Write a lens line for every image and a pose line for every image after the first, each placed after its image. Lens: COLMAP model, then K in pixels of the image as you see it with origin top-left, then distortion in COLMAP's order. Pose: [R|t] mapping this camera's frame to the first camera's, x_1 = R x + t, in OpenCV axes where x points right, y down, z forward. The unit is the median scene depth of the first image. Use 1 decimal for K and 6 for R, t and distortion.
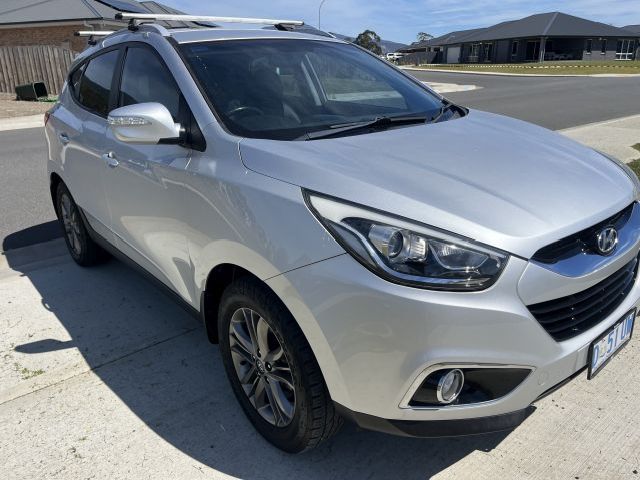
lens RADIAL K [[497.3, 0, 320.5], [0, 497.3, 243.4], [0, 0, 1]] dist [0.005465, -0.009275]
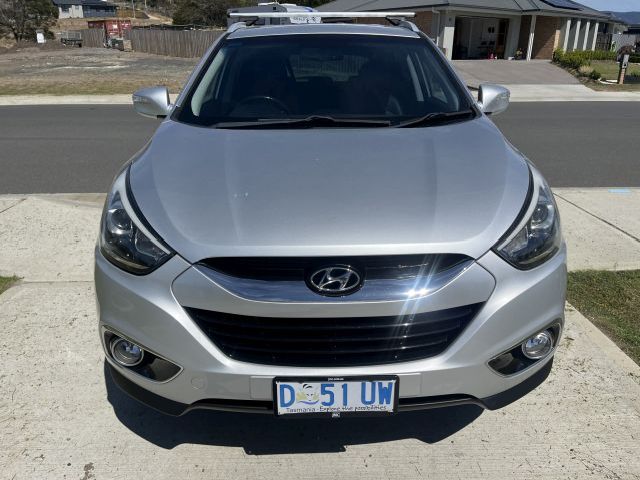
lens RADIAL K [[497.3, 0, 319.3], [0, 497.3, 235.3], [0, 0, 1]] dist [0.005465, -0.009275]
pose [[0.801870, 0.217001, -0.556701, 0.735368], [-0.209060, 0.974721, 0.078816, -0.099404], [0.559731, 0.053183, 0.826966, 0.177486]]
